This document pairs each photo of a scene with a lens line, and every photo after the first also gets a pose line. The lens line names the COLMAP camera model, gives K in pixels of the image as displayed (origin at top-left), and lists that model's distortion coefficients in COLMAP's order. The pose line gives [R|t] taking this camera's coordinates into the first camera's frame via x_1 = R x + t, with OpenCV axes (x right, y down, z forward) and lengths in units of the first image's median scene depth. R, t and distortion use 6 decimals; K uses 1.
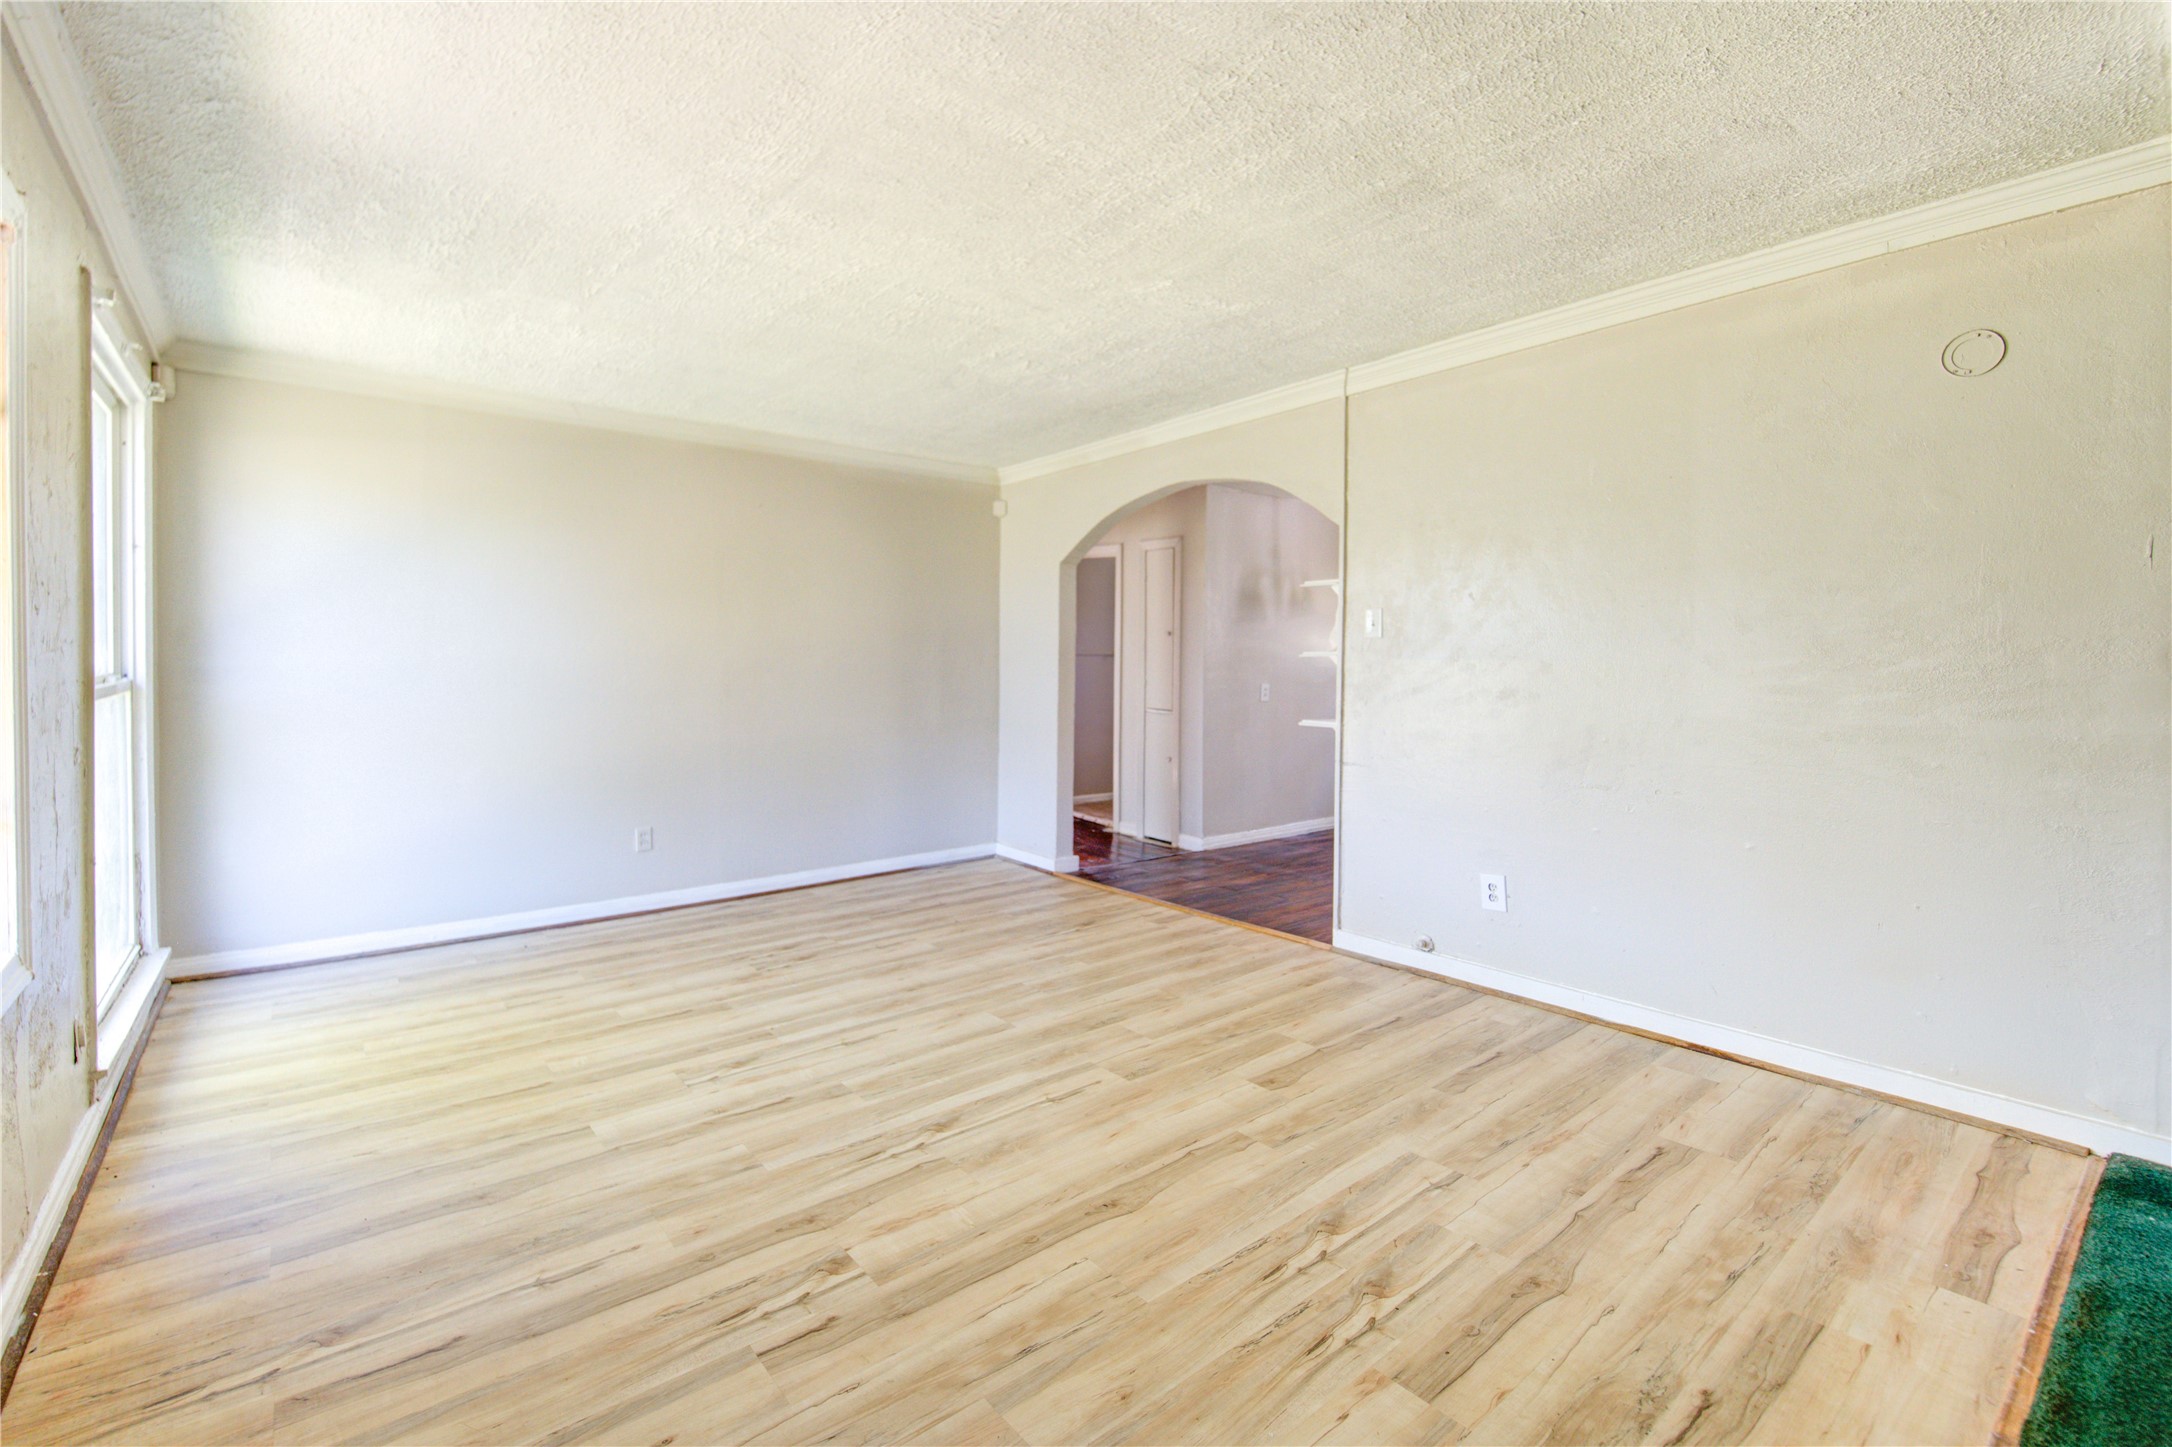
lens RADIAL K [[928.8, 0, 1080.0], [0, 928.8, 714.5], [0, 0, 1]] dist [-0.015937, -0.000911]
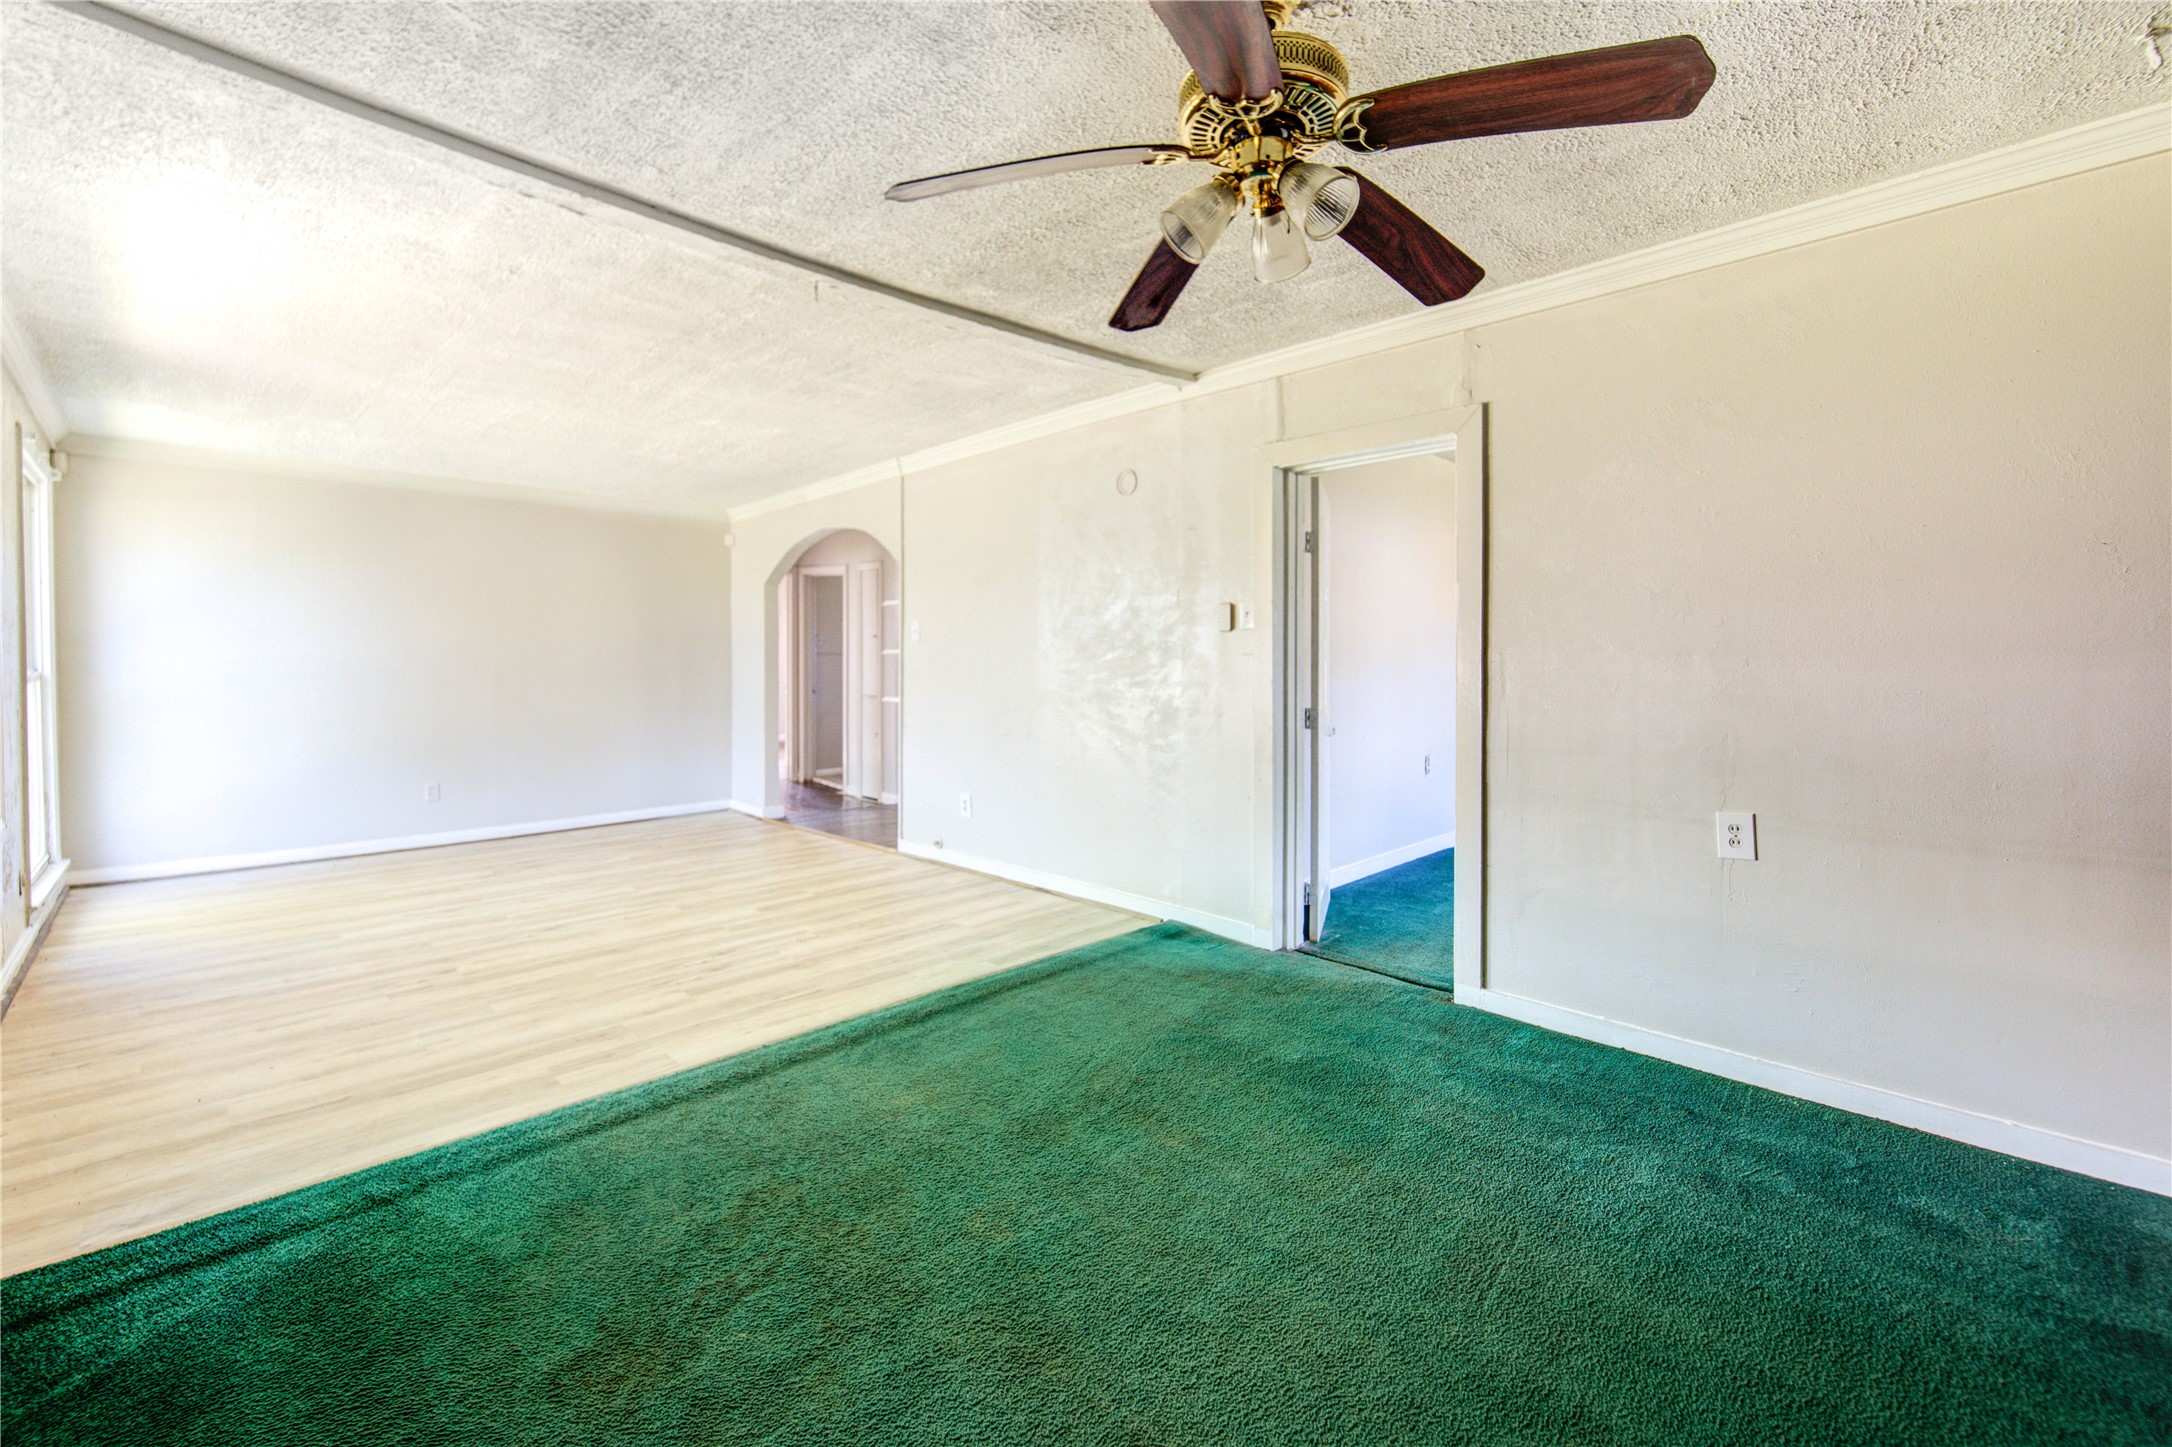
lens RADIAL K [[950.0, 0, 1077.3], [0, 950.0, 721.6], [0, 0, 1]] dist [-0.021062, -0.000020]
pose [[0.998055, -0.007561, 0.061881, 0.499613], [0.007147, 0.999951, 0.006896, 0.039739], [-0.061930, -0.006440, 0.998060, -0.553922]]
